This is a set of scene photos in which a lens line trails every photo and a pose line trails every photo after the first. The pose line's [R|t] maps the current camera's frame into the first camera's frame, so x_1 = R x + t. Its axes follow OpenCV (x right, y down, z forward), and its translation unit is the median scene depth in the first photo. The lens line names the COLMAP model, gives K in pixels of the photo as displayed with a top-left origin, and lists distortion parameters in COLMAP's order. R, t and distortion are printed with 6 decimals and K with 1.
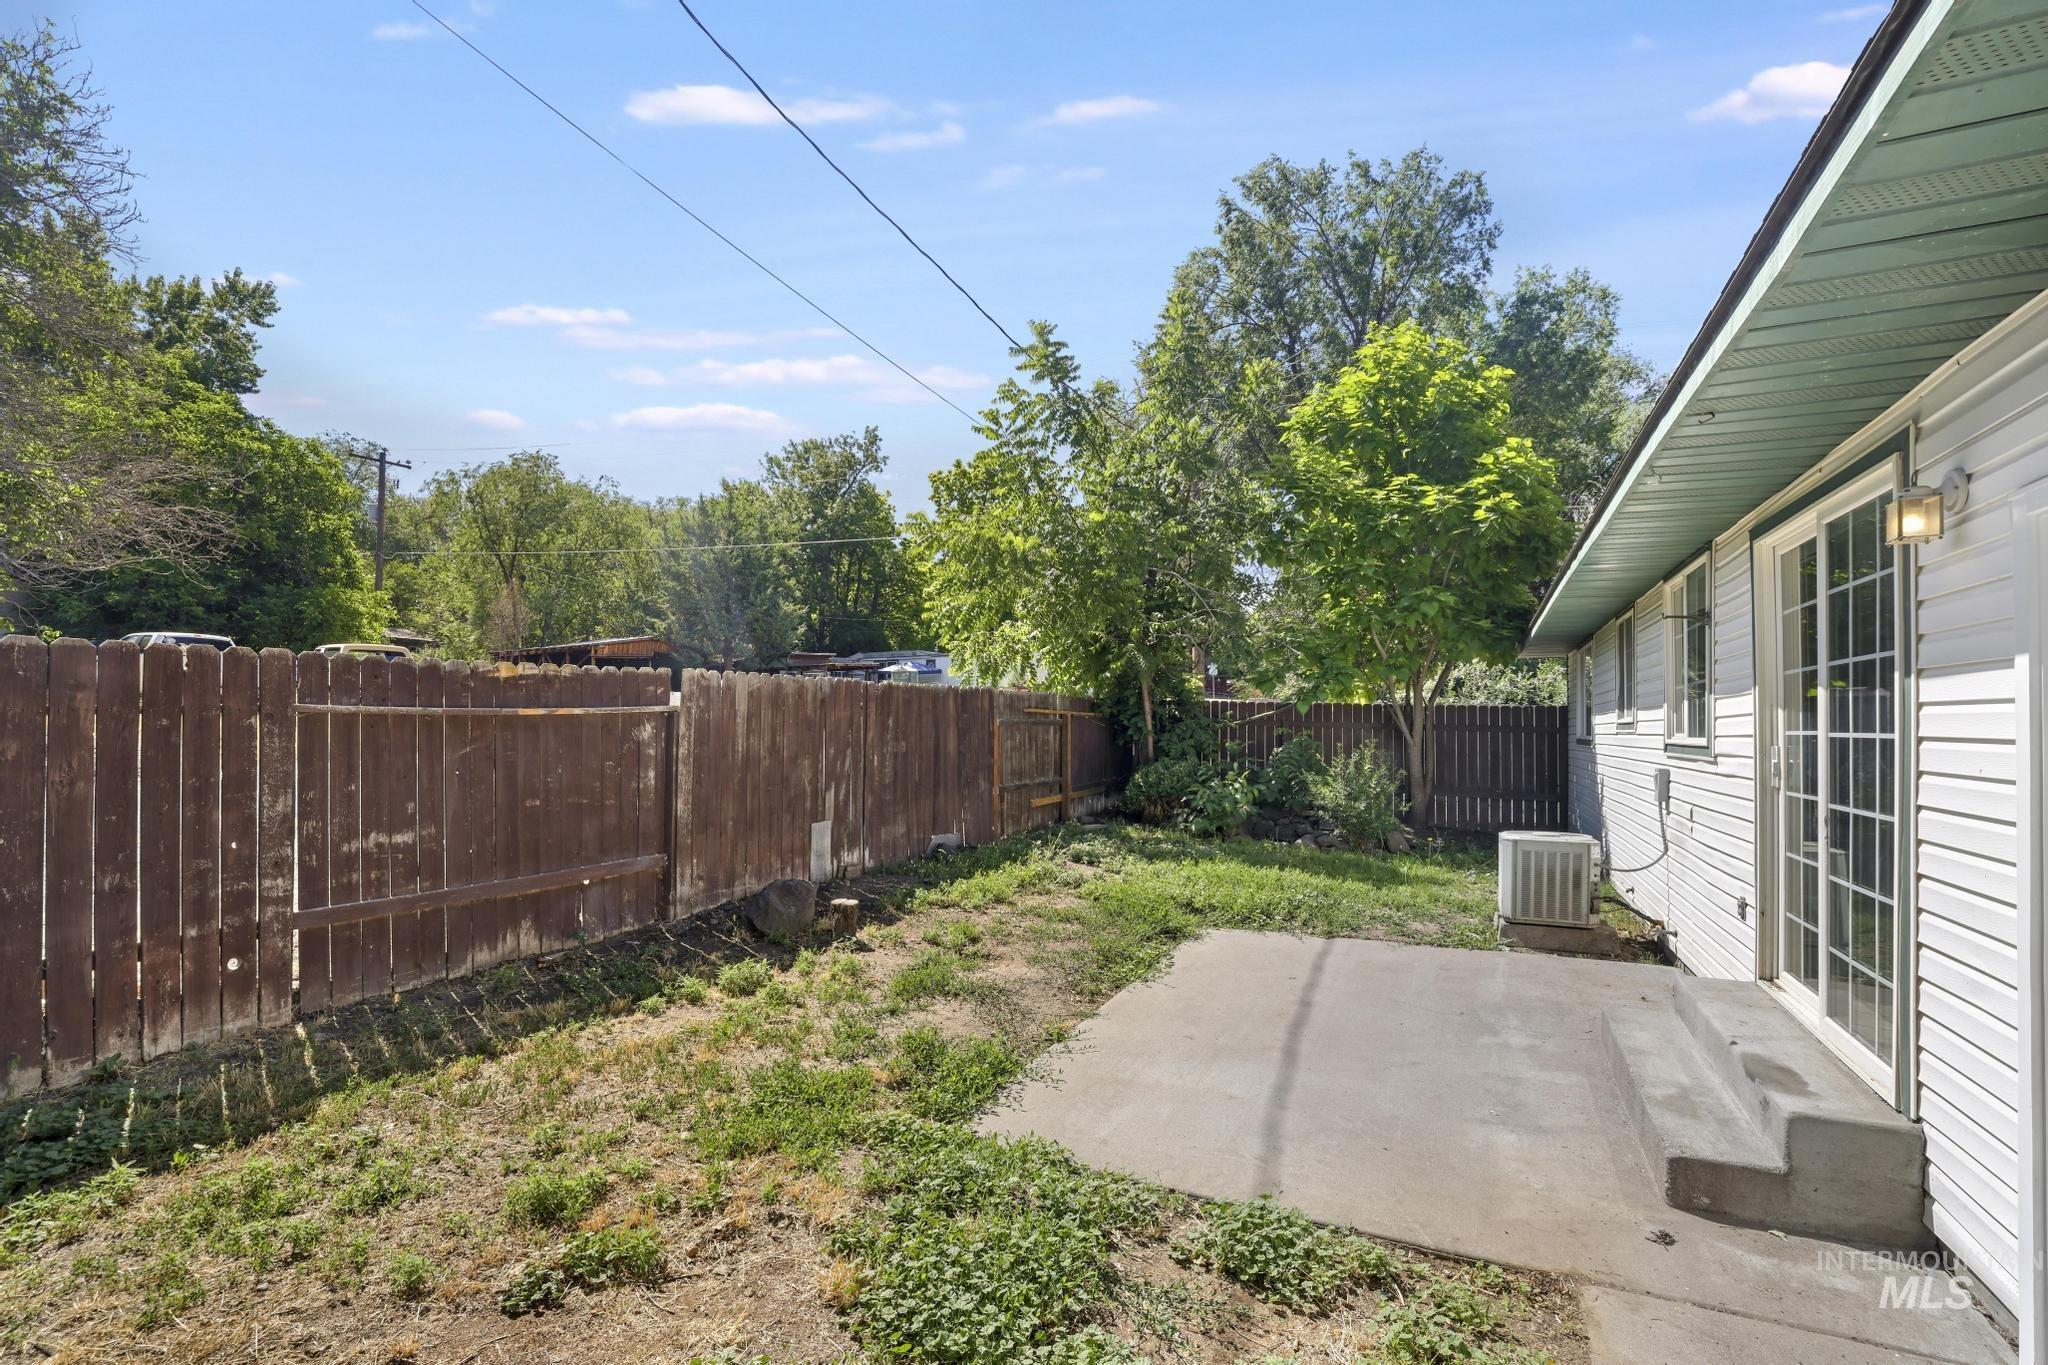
lens RADIAL K [[914.7, 0, 1033.9], [0, 914.7, 724.7], [0, 0, 1]] dist [-0.002418, -0.000009]
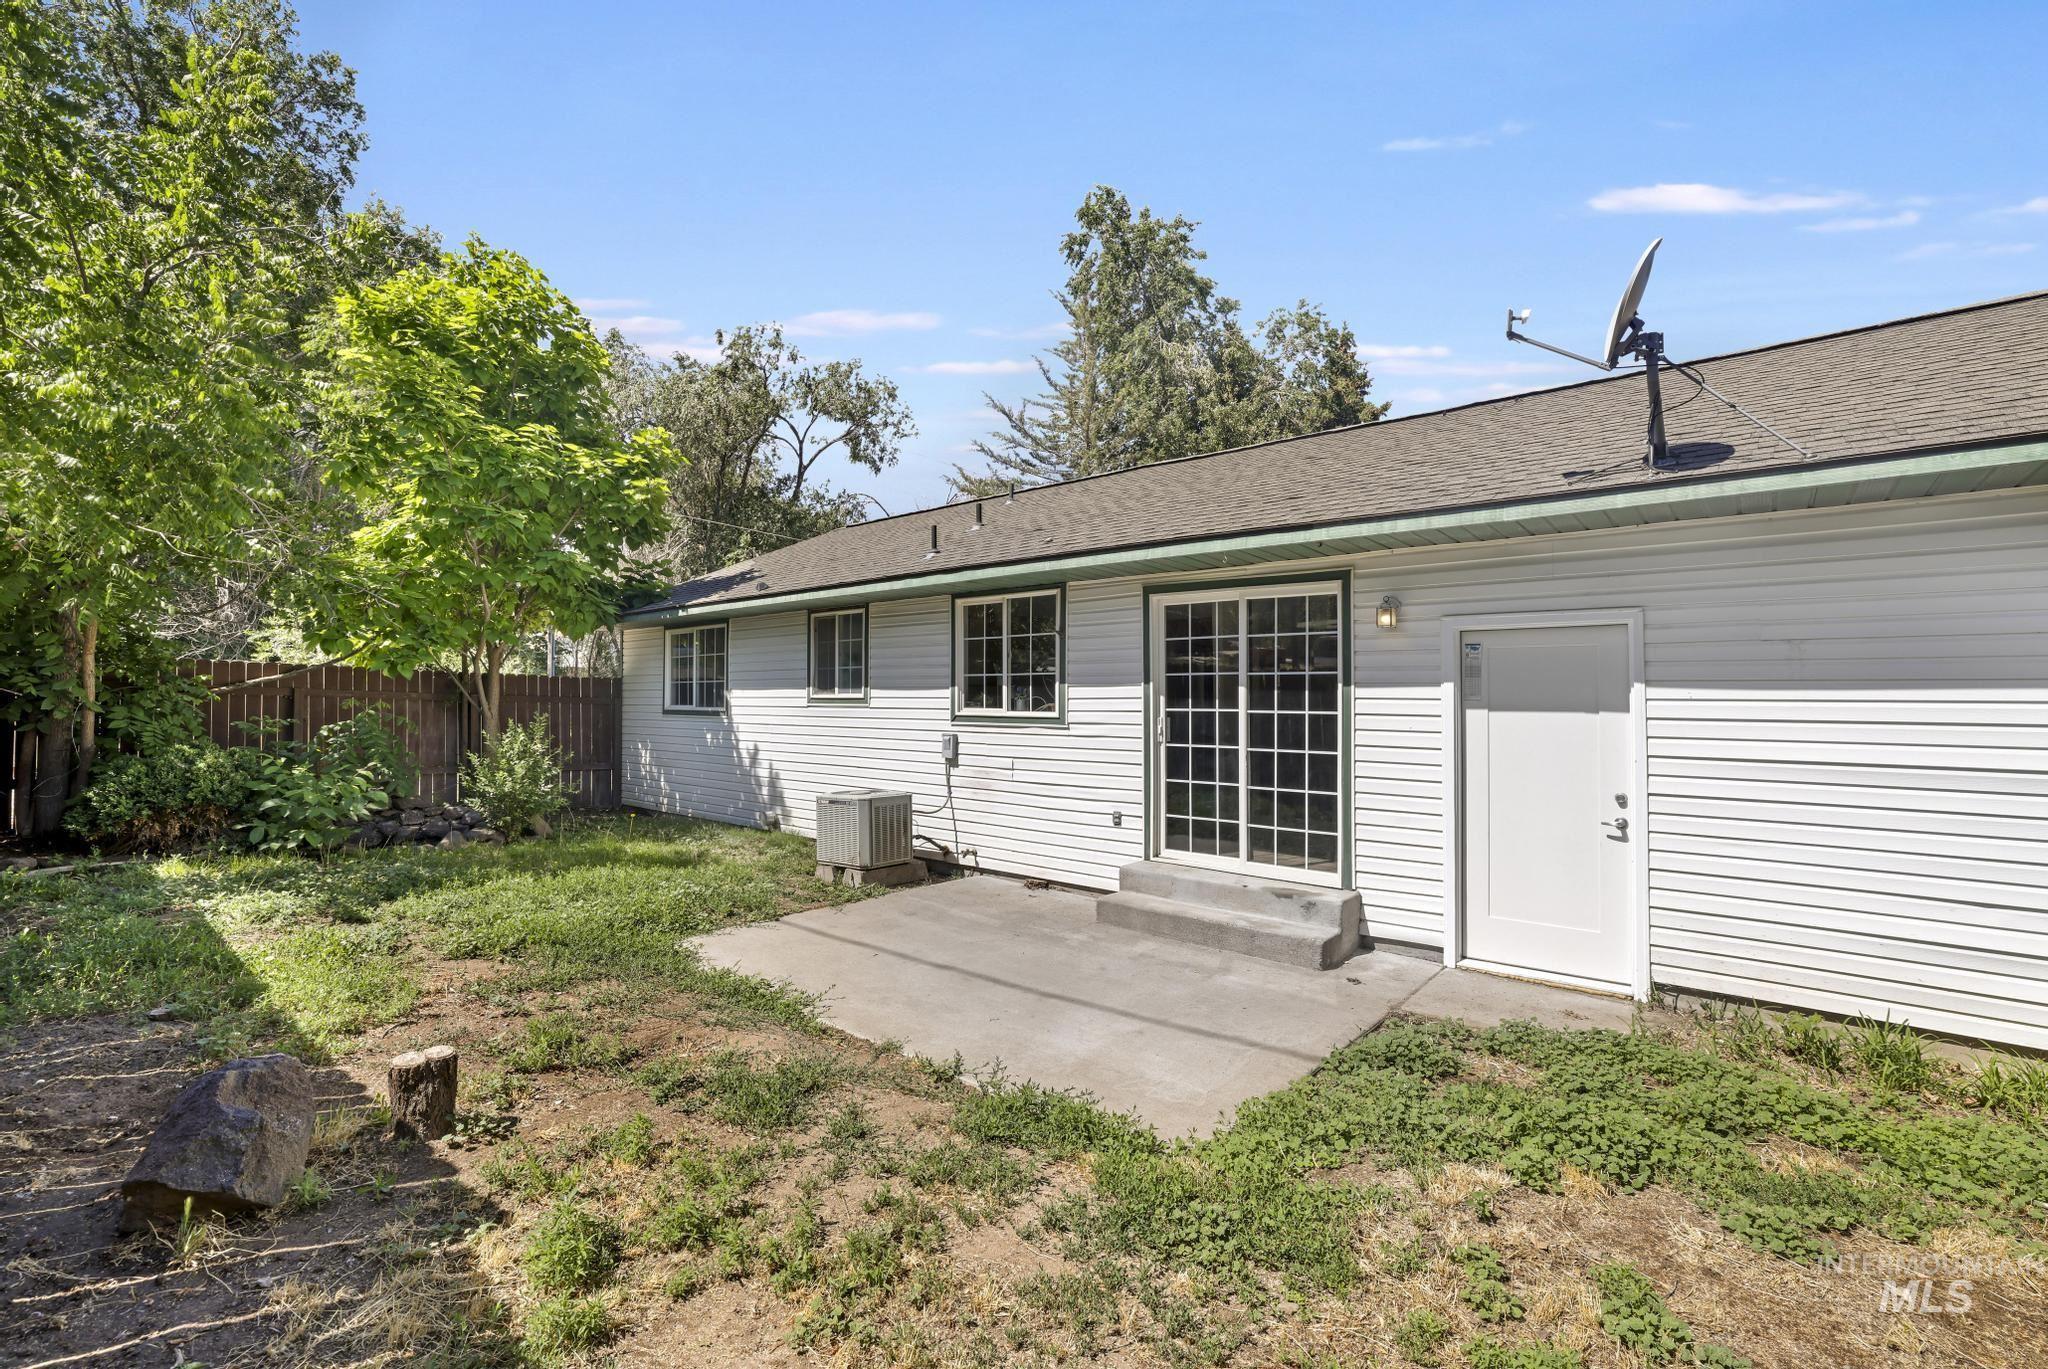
lens RADIAL K [[890.4, 0, 1038.2], [0, 890.4, 678.6], [0, 0, 1]] dist [-0.009215, 0.000372]
pose [[0.256723, 0.028420, 0.966067, -0.769615], [-0.011556, 0.999586, -0.026335, -0.002944], [-0.966416, -0.004403, 0.256945, 0.714323]]
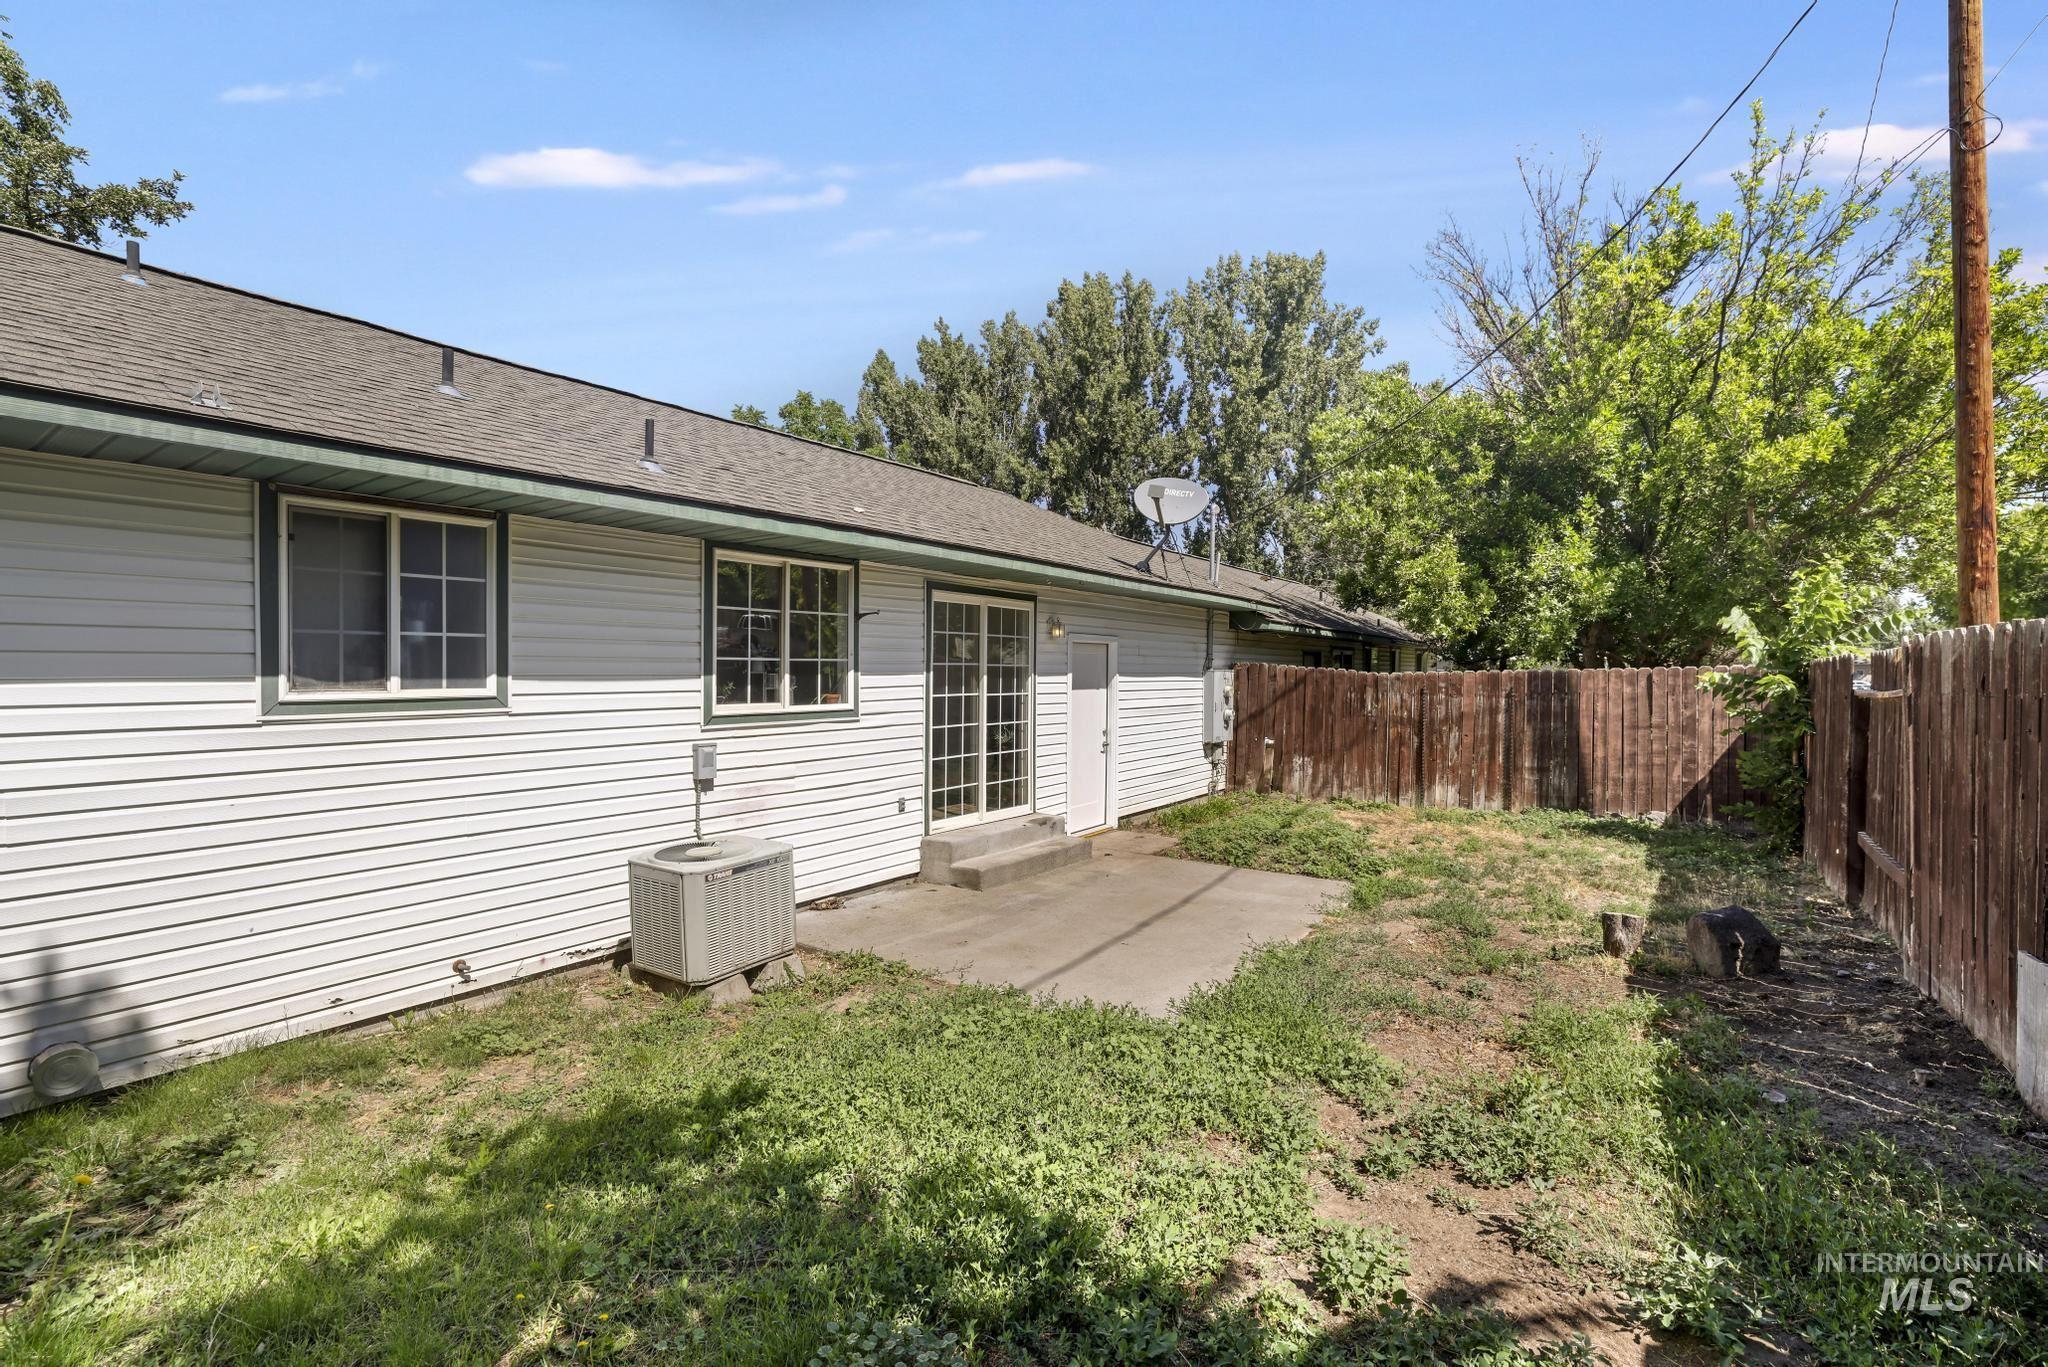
lens RADIAL K [[890.4, 0, 1038.2], [0, 890.4, 677.6], [0, 0, 1]] dist [-0.009215, 0.000372]
pose [[-0.985153, -0.003964, 0.171634, 0.260352], [-0.003026, 0.999979, 0.005730, -0.036495], [-0.171653, 0.005125, -0.985144, 2.481932]]
